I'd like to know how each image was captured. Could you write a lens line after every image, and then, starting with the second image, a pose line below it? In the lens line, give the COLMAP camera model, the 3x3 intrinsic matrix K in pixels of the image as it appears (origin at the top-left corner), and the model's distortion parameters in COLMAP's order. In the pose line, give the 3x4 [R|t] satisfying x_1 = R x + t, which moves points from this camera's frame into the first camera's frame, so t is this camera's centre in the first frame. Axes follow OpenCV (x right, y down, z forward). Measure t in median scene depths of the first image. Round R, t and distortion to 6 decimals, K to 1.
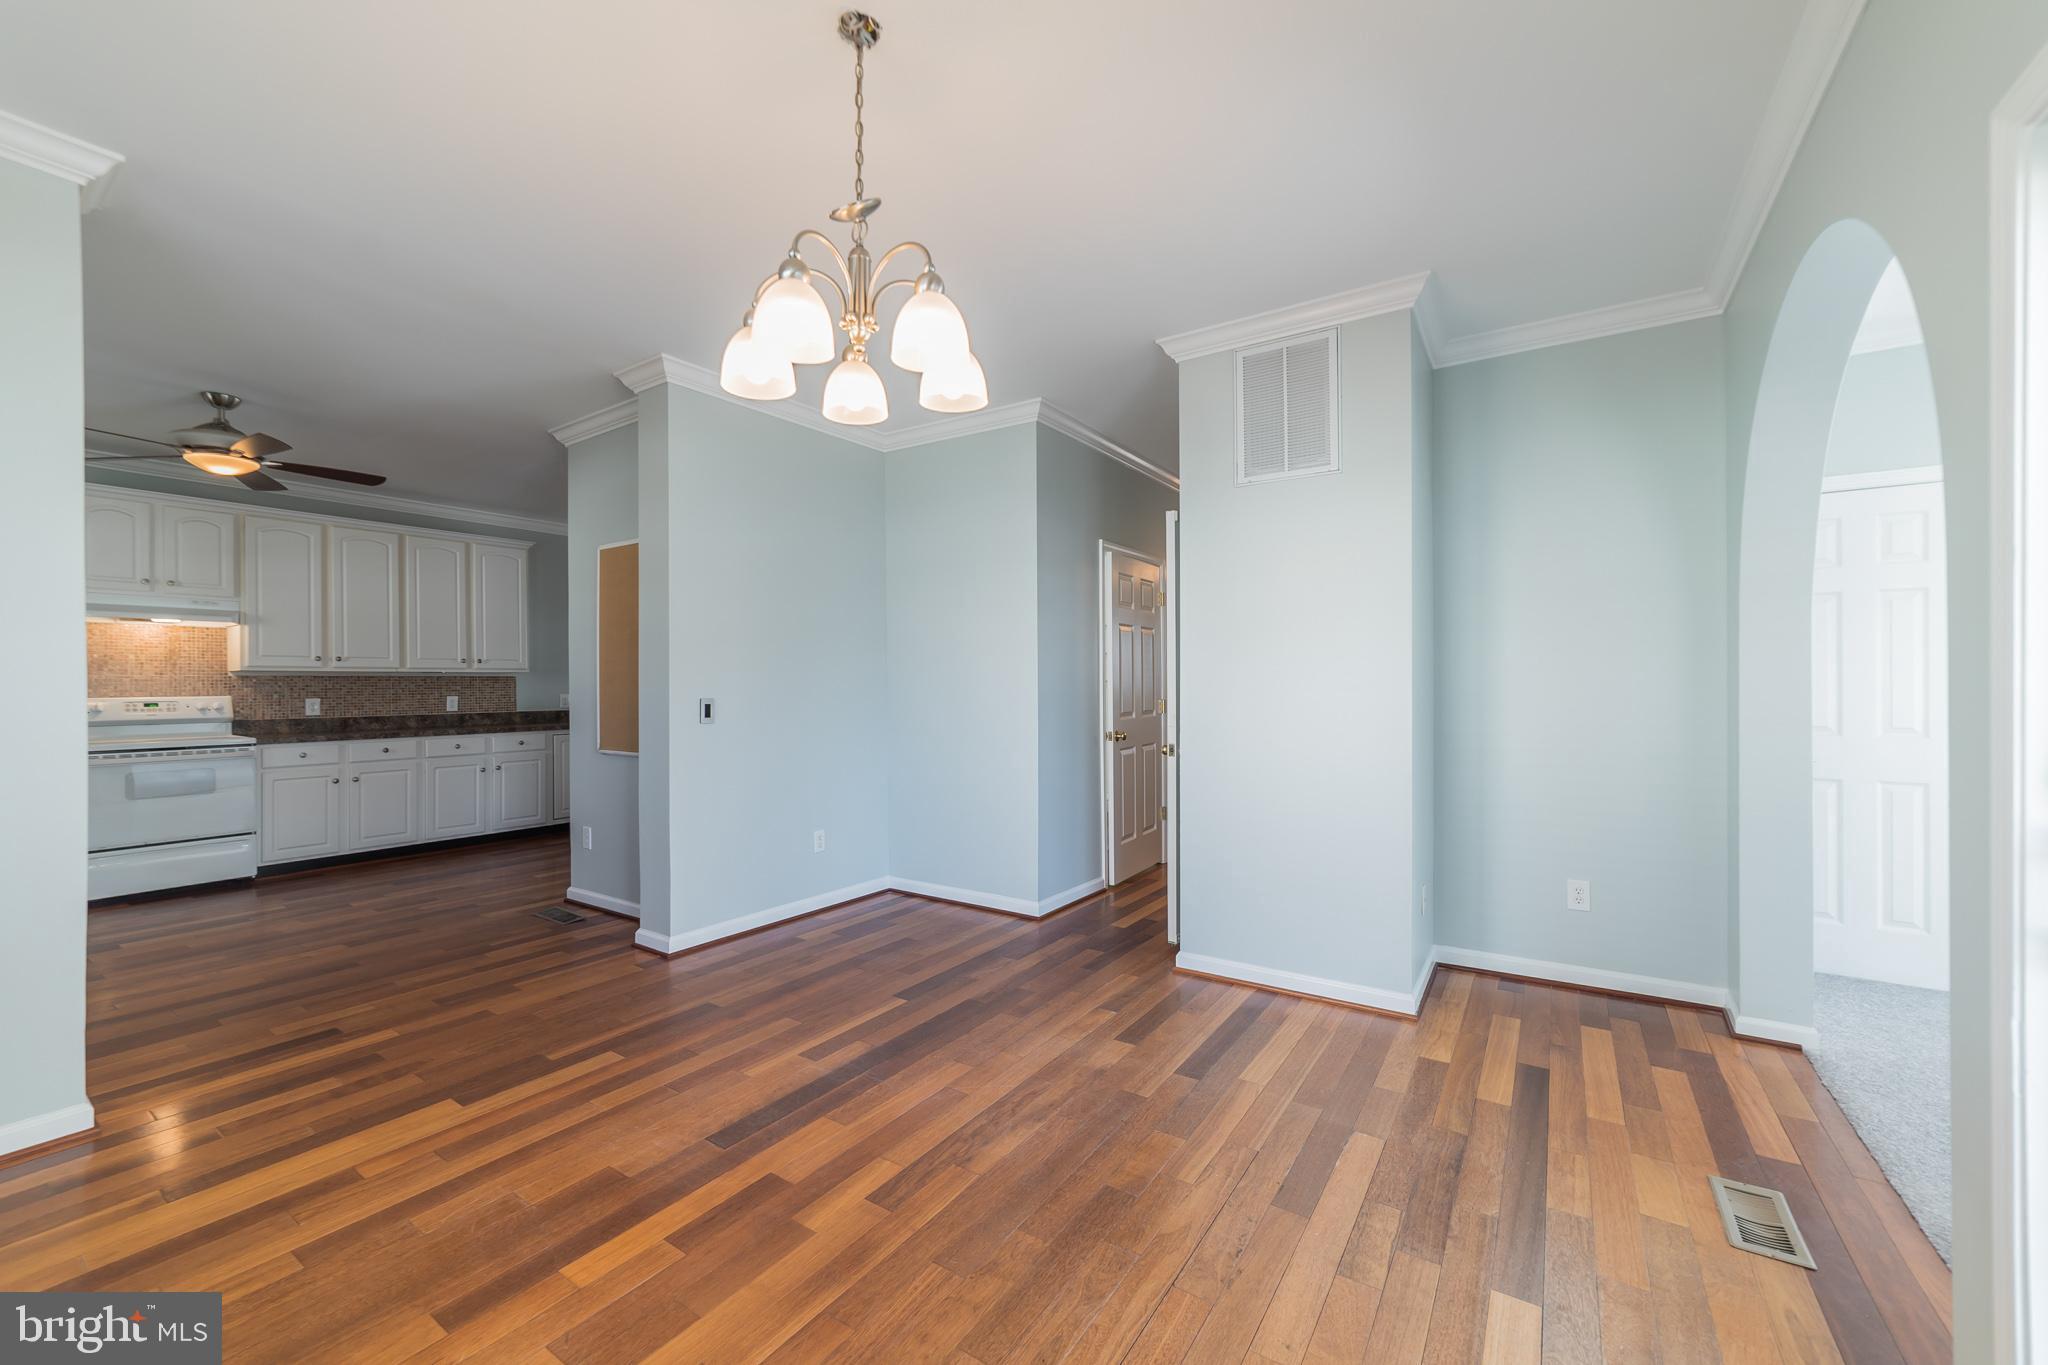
lens RADIAL K [[821.0, 0, 1020.0], [0, 821.0, 678.2], [0, 0, 1]] dist [0.000967, 0.000329]
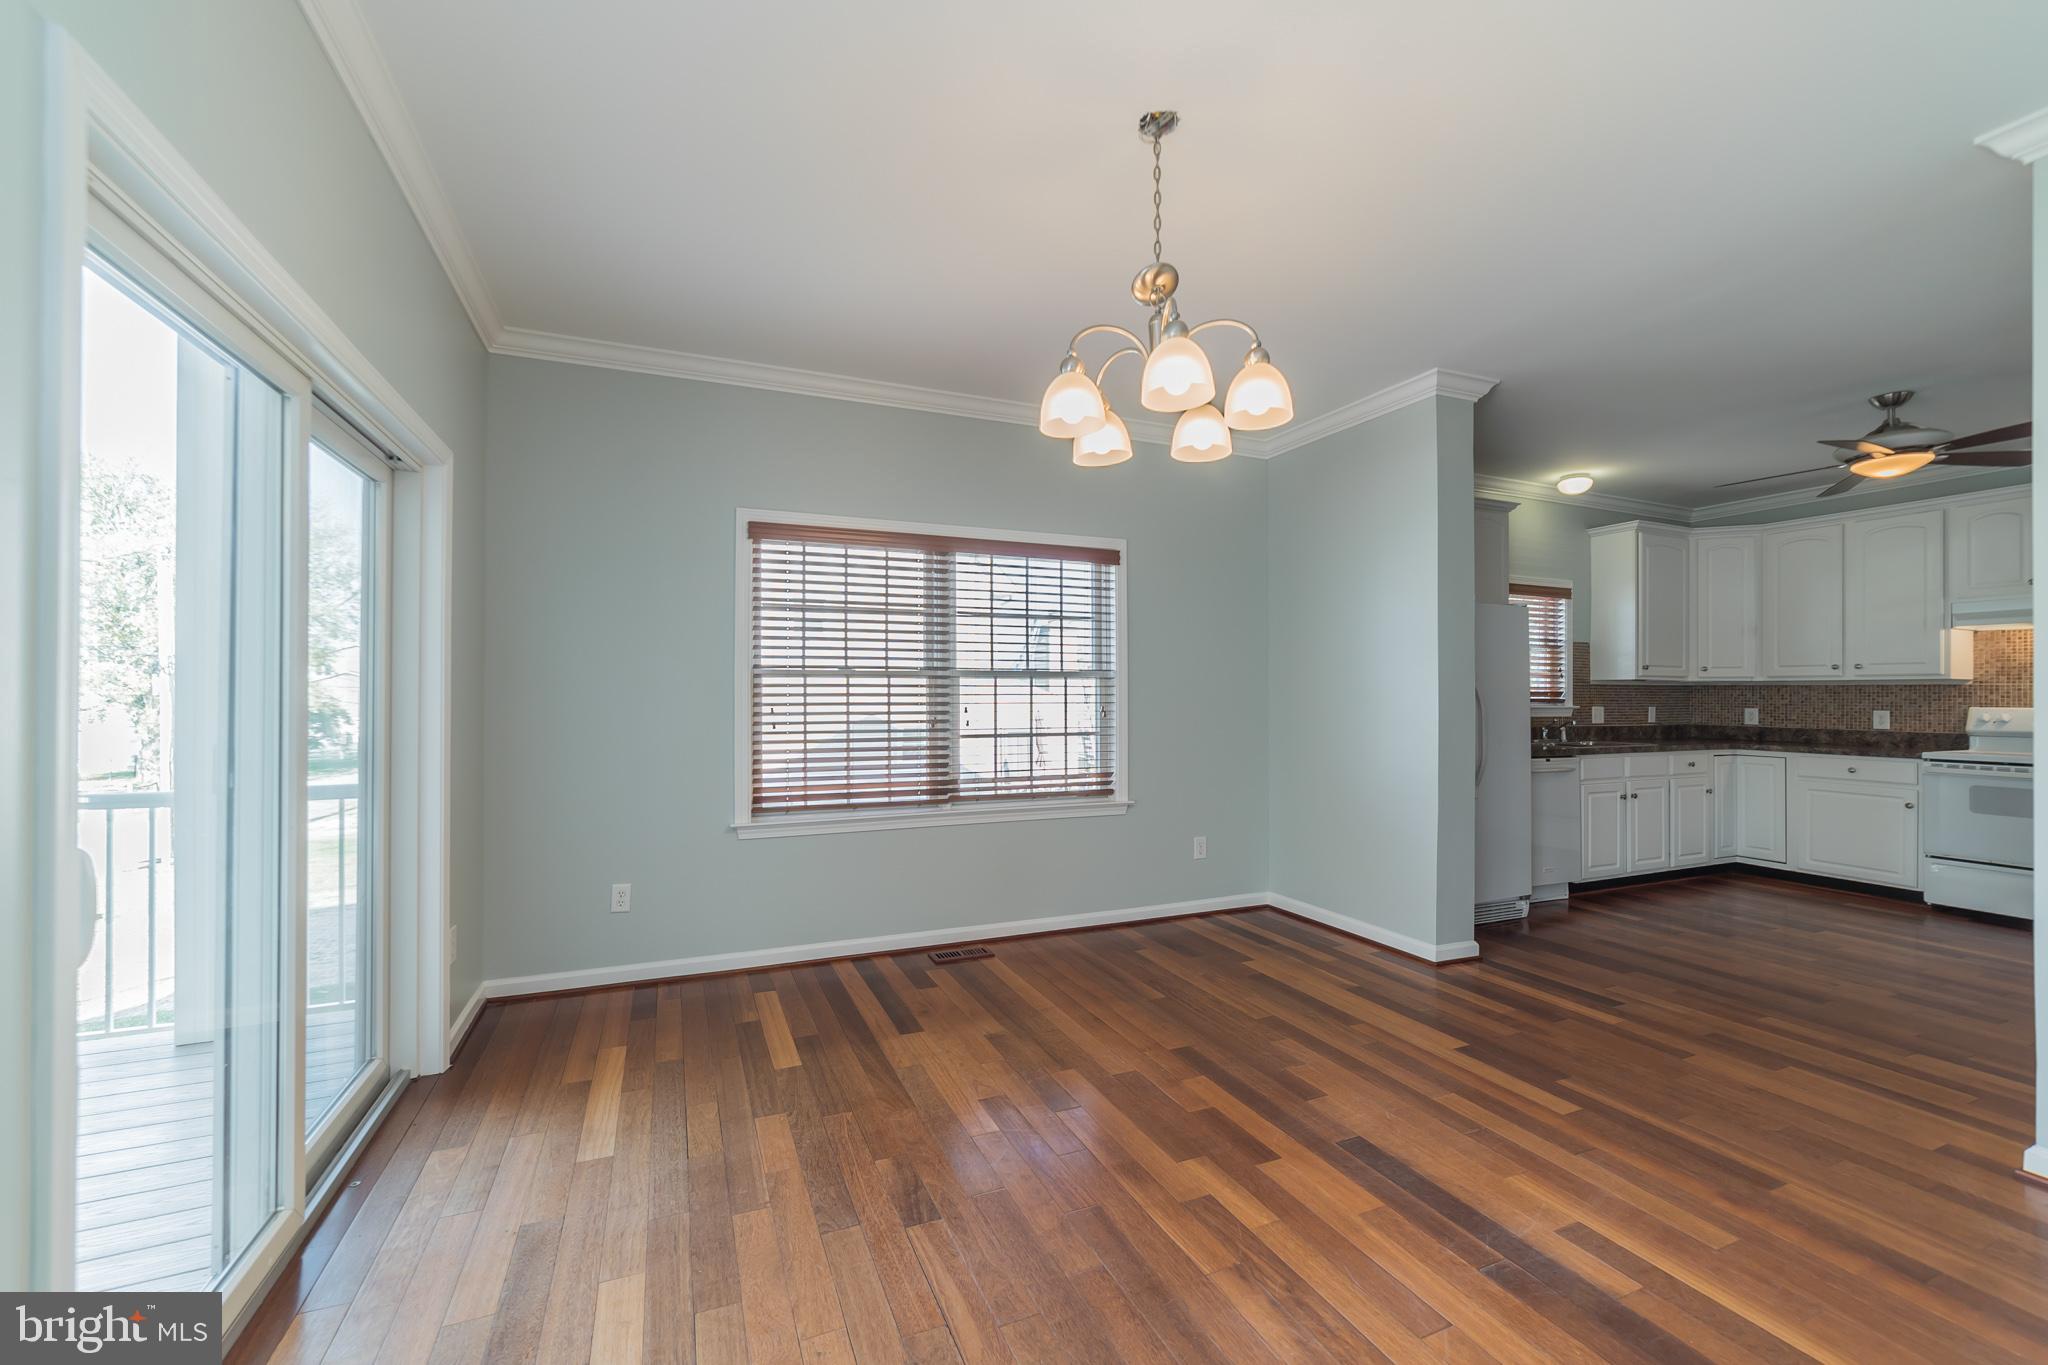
lens RADIAL K [[821.0, 0, 1020.0], [0, 821.0, 678.2], [0, 0, 1]] dist [0.000967, 0.000329]
pose [[-0.543510, -0.014243, -0.839282, 0.477724], [0.004419, 0.999794, -0.019829, 0.003749], [0.839391, -0.014486, -0.543335, 0.804140]]
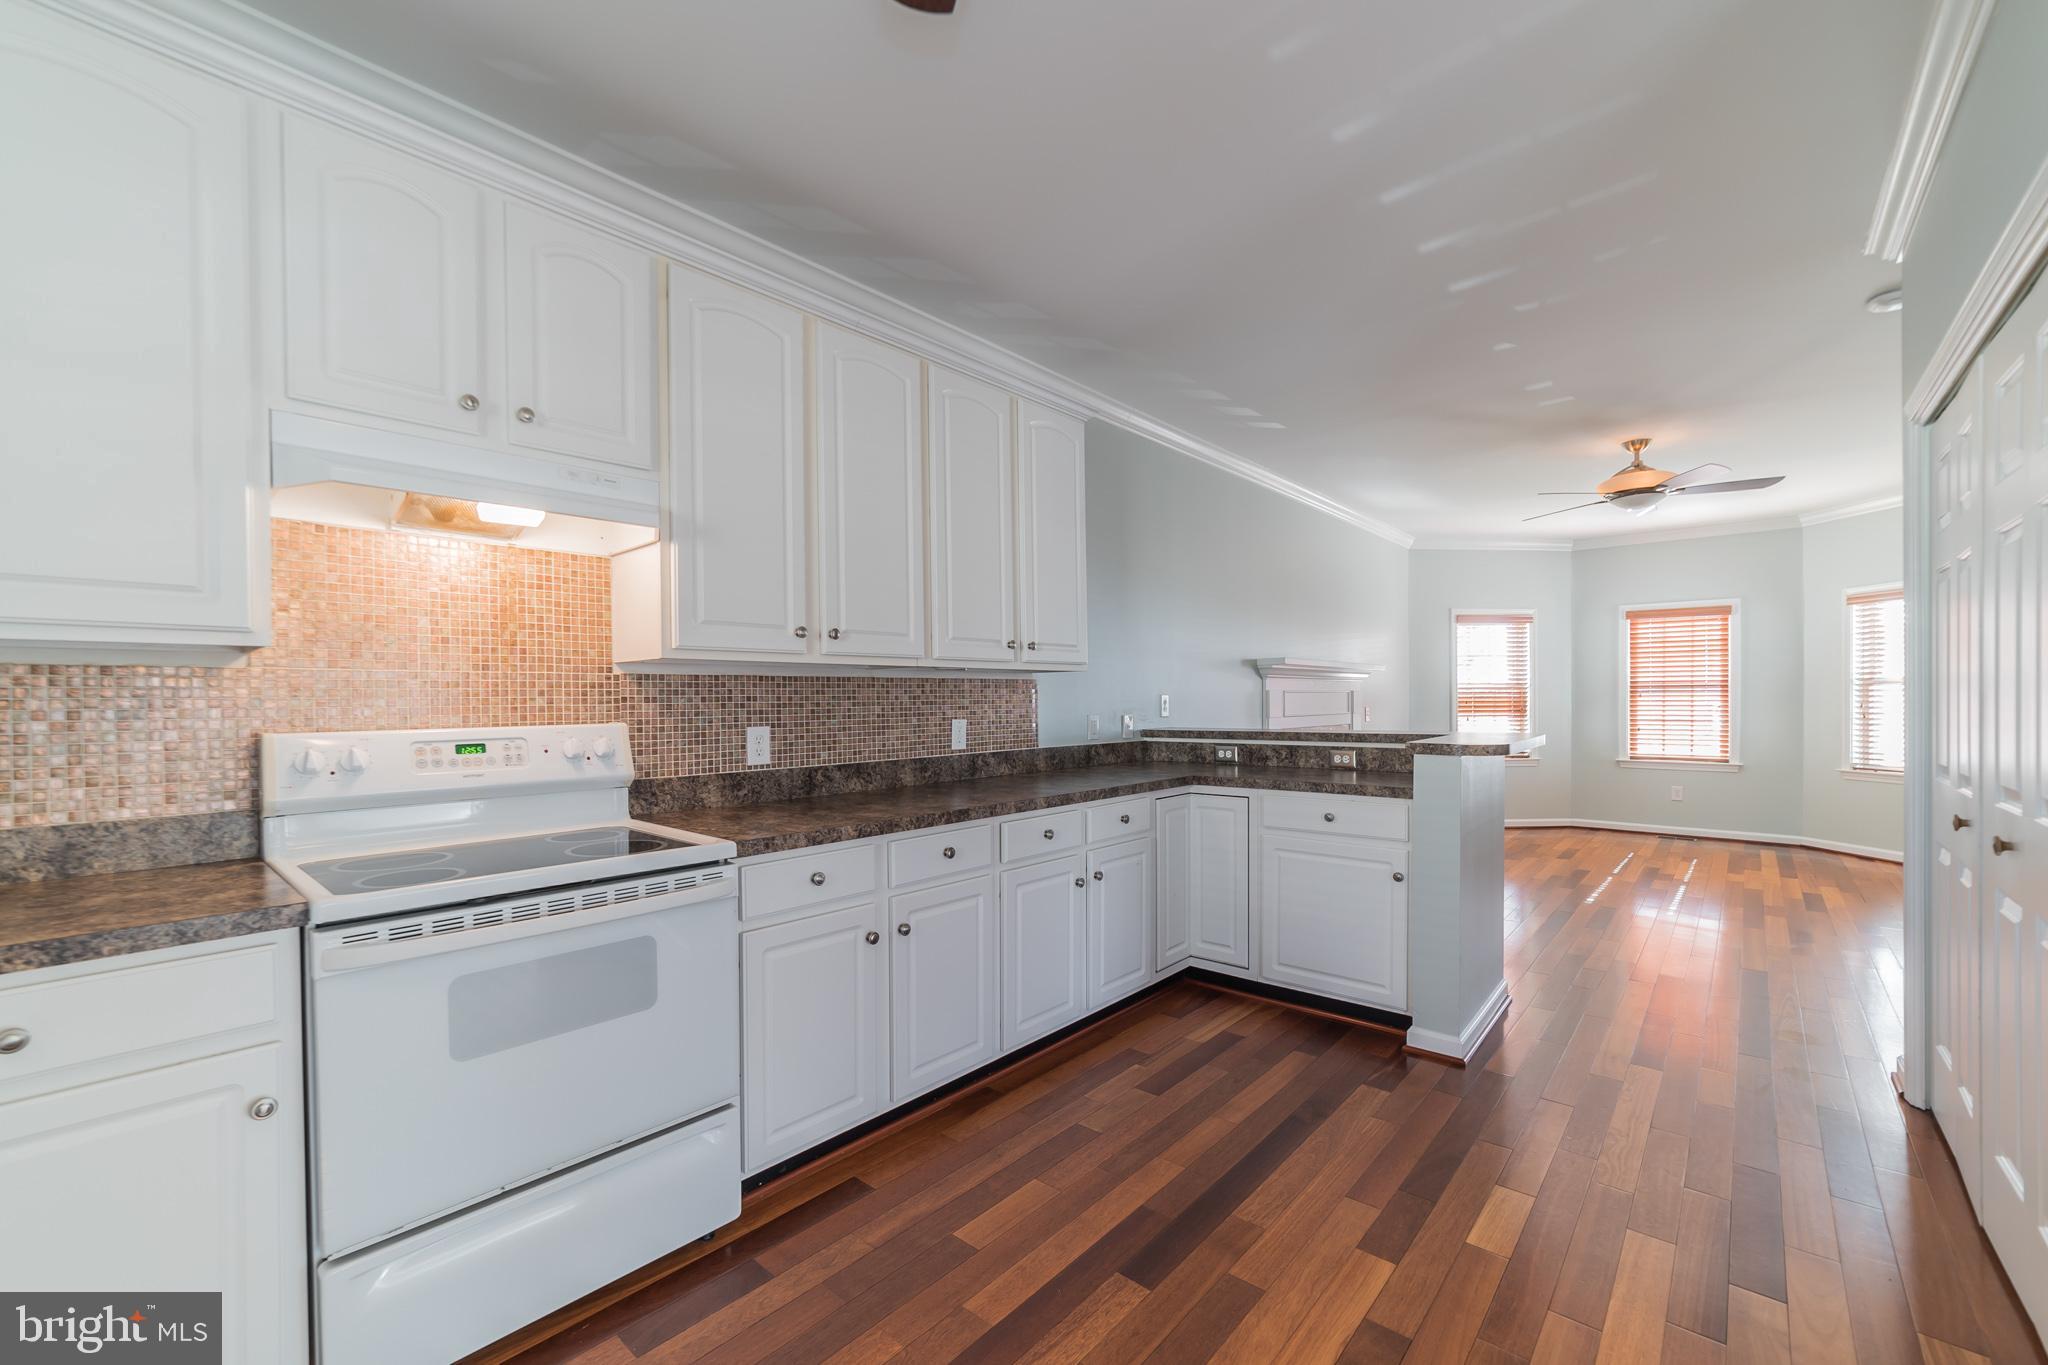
lens RADIAL K [[846.0, 0, 1014.8], [0, 846.0, 705.7], [0, 0, 1]] dist [-0.000095, 0.000047]
pose [[0.991740, -0.000651, -0.128262, -0.761924], [0.003056, 0.999823, 0.018556, 0.006153], [0.128228, -0.018795, 0.991567, 0.648507]]
